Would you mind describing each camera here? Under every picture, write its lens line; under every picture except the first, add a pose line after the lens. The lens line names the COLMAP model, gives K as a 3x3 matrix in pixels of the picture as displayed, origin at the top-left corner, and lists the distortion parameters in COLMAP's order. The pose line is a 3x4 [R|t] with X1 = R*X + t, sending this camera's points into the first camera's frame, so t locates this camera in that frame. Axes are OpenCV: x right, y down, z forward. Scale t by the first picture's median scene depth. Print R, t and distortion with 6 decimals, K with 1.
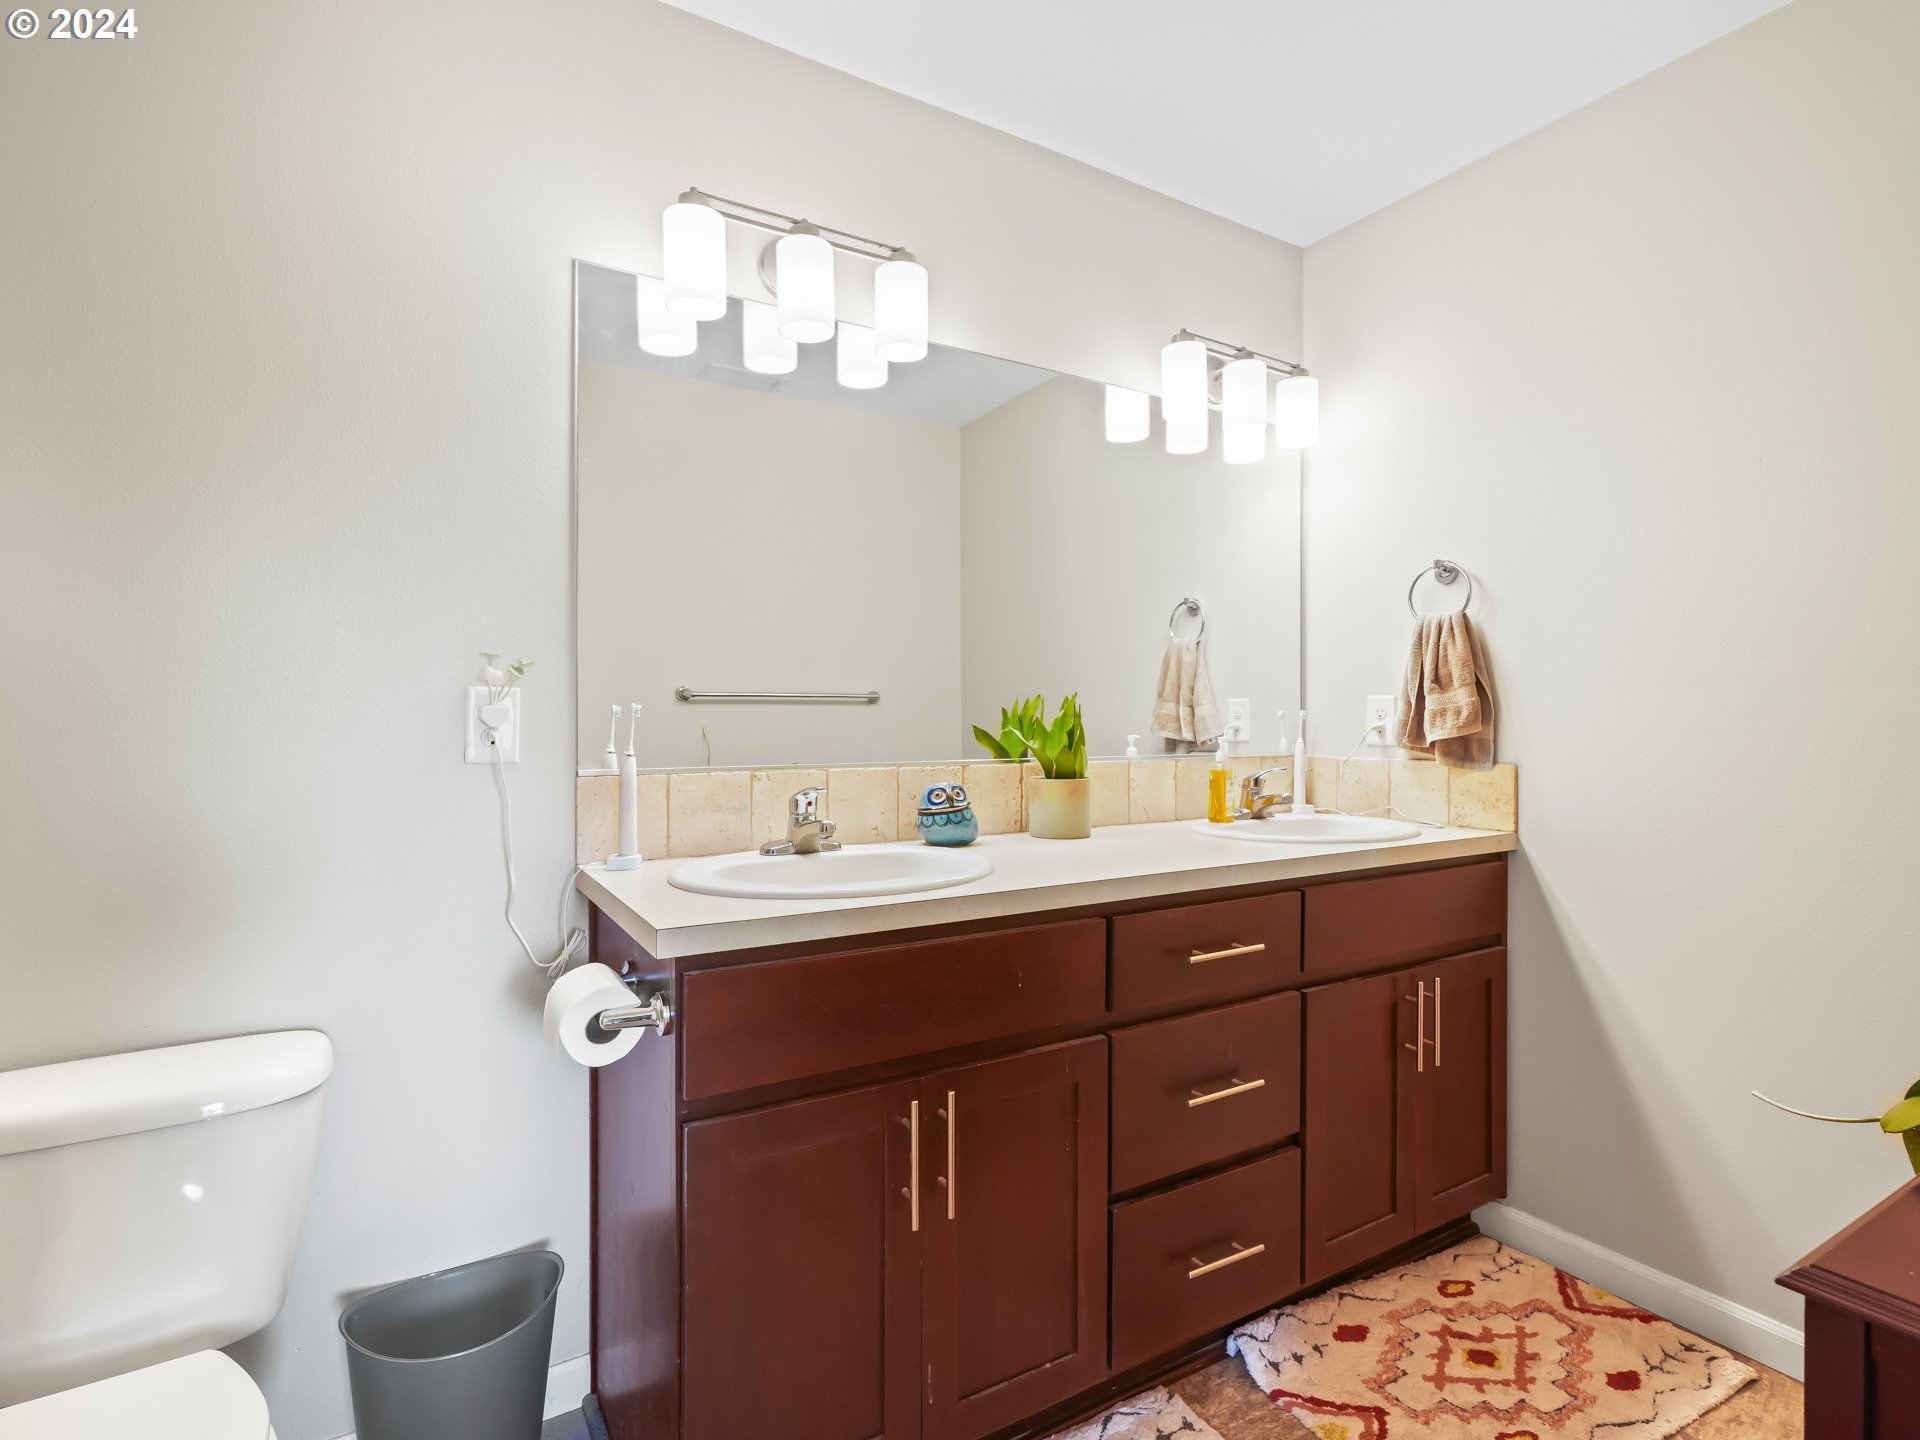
lens RADIAL K [[972.1, 0, 953.0], [0, 972.1, 718.4], [0, 0, 1]] dist [-0.021693, -0.000932]
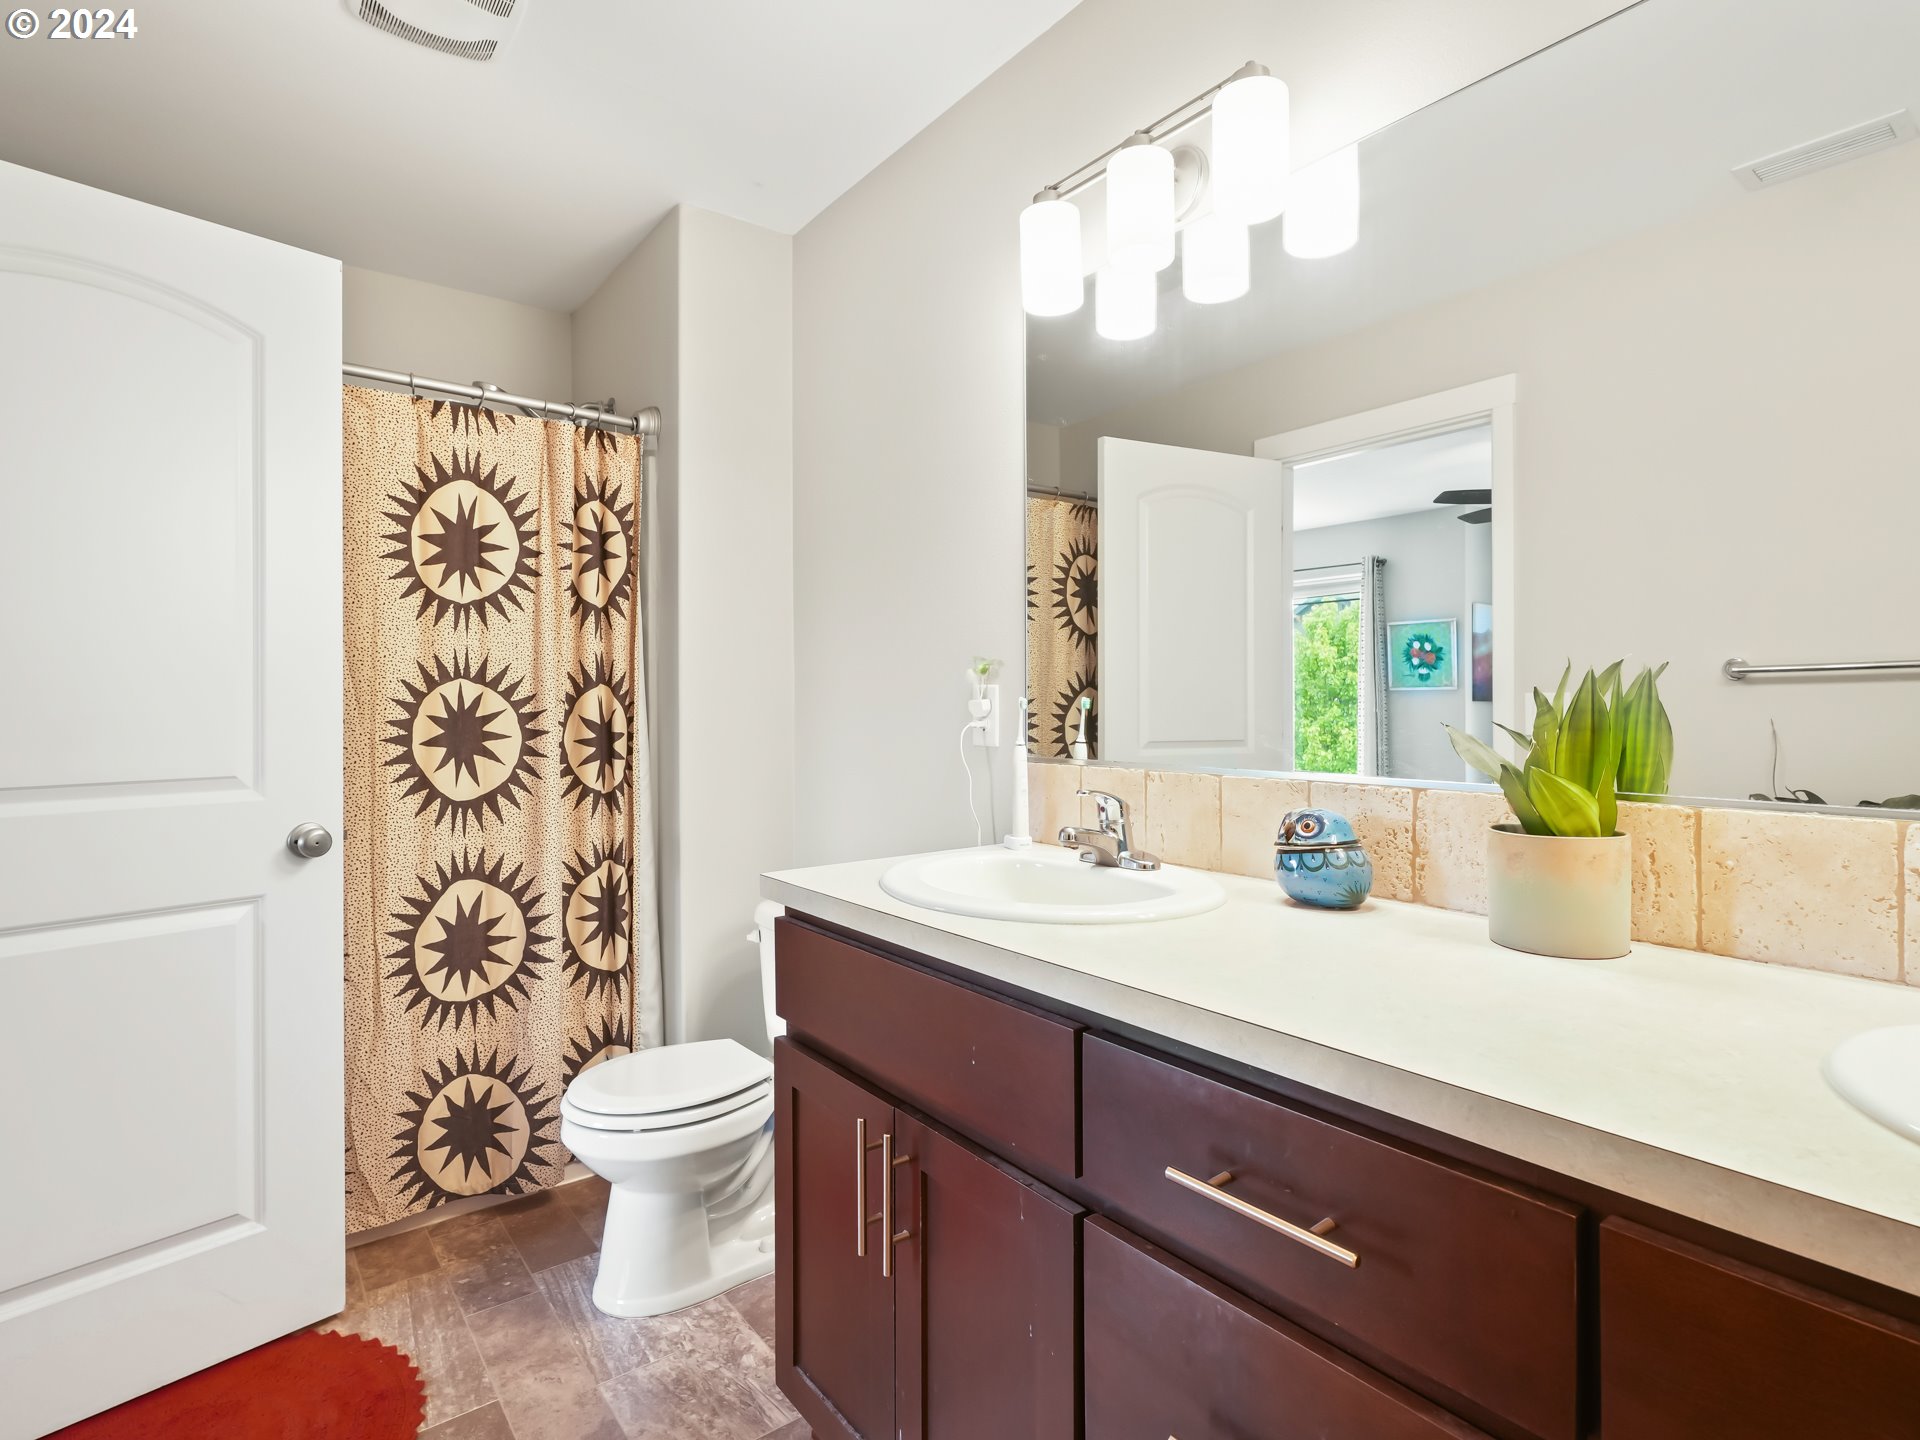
lens RADIAL K [[972.1, 0, 957.5], [0, 972.1, 711.9], [0, 0, 1]] dist [-0.021693, -0.000932]
pose [[0.130378, 0.001727, -0.991463, 0.644591], [0.005773, 0.999980, 0.002501, -0.001414], [0.991448, -0.006050, 0.130365, 0.707638]]
